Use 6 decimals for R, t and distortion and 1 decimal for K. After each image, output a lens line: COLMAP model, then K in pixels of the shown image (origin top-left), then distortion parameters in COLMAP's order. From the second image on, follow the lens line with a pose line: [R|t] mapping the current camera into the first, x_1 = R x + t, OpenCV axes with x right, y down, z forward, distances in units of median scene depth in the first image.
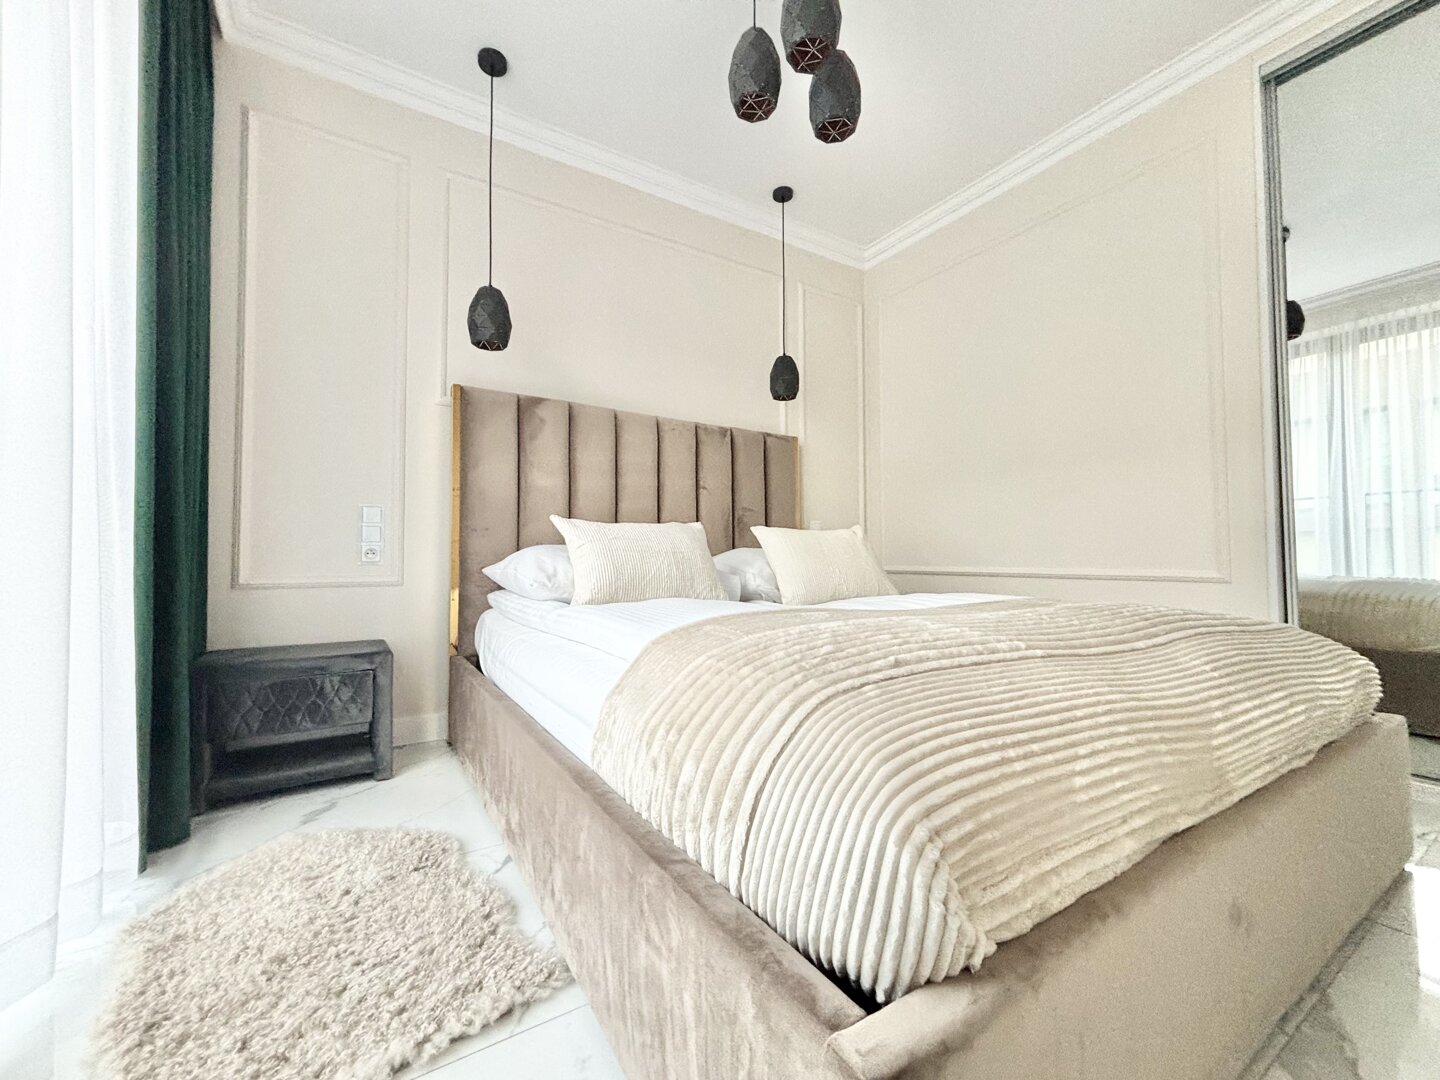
lens RADIAL K [[579.6, 0, 723.6], [0, 579.6, 542.6], [0, 0, 1]] dist [0.005501, -0.000921]
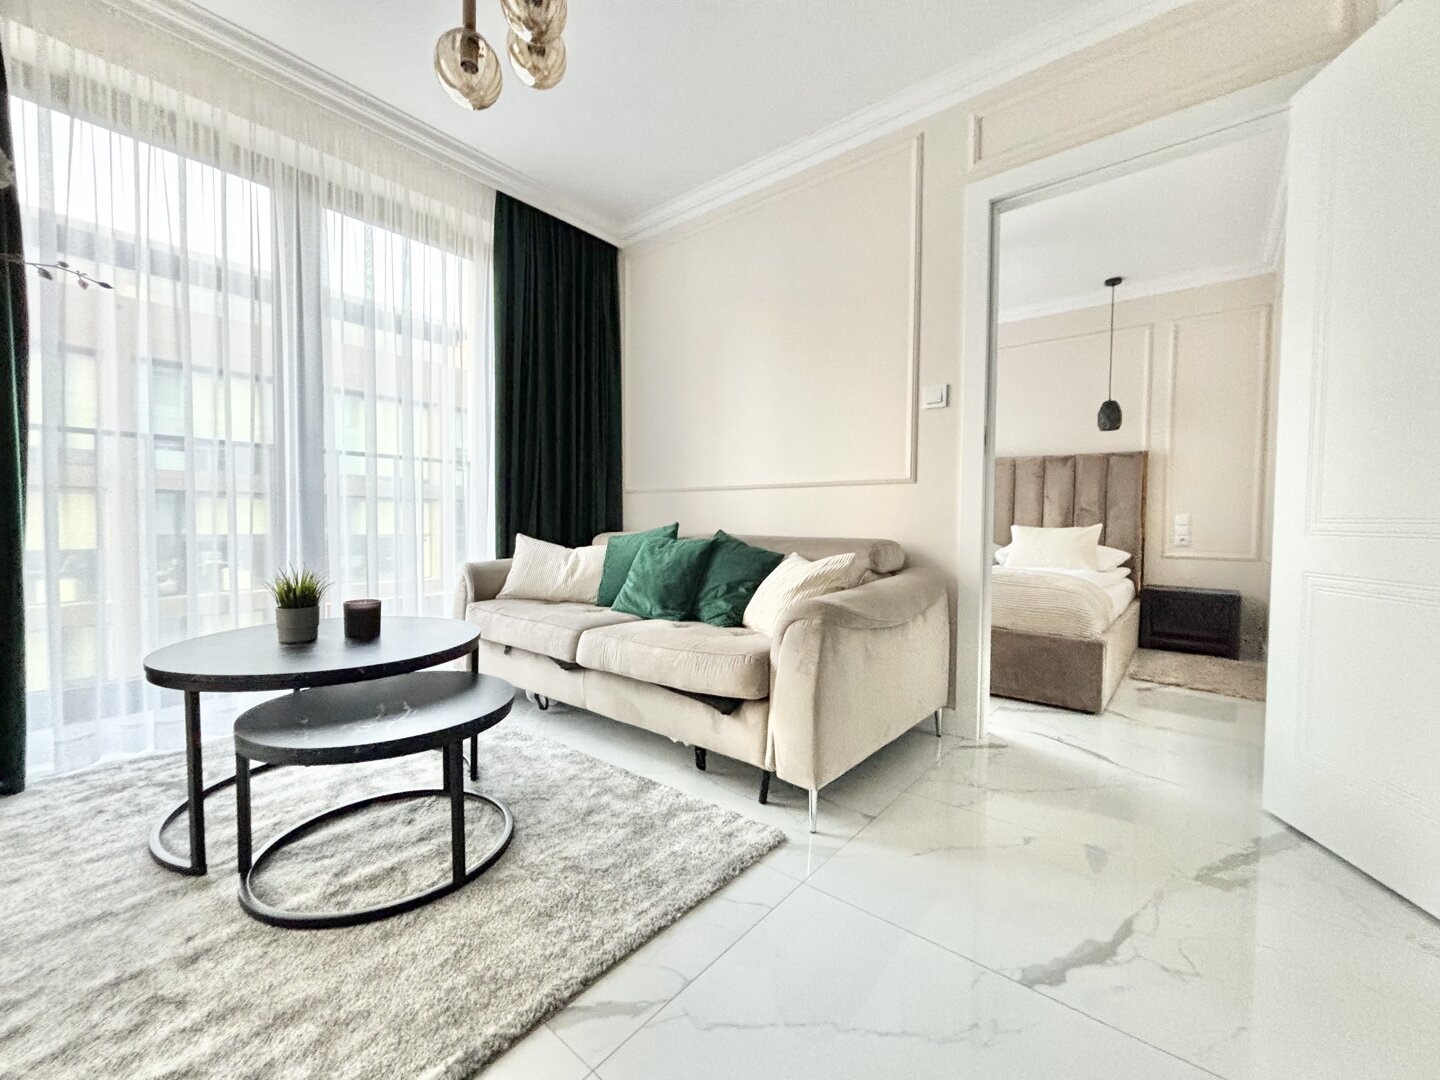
lens RADIAL K [[579.6, 0, 722.2], [0, 579.6, 531.3], [0, 0, 1]] dist [0.005501, -0.000921]
pose [[0.325491, 0.026274, -0.945180, 1.177568], [0.006316, 0.999531, 0.029960, -0.053916], [0.945524, -0.015721, 0.325172, -0.359219]]
